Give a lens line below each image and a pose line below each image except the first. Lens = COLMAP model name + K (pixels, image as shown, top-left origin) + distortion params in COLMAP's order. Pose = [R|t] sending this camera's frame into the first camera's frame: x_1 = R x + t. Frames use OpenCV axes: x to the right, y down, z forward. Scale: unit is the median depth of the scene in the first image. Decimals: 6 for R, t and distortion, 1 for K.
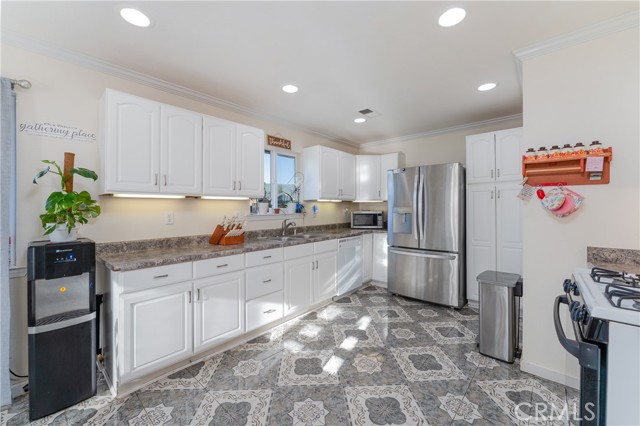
lens RADIAL K [[258.0, 0, 317.9], [0, 258.0, 208.8], [0, 0, 1]] dist [0.000430, 0.000068]
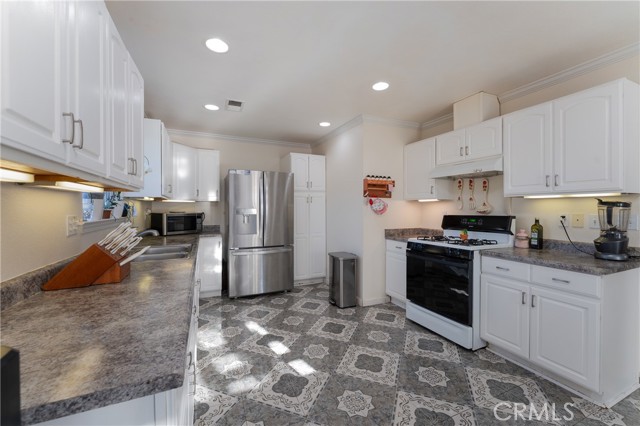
lens RADIAL K [[258.0, 0, 319.7], [0, 258.0, 215.1], [0, 0, 1]] dist [0.000430, 0.000068]
pose [[0.418802, -0.018541, 0.907888, -0.678699], [0.001466, 0.999804, 0.019742, -0.002141], [-0.908076, -0.006937, 0.418748, 0.447884]]
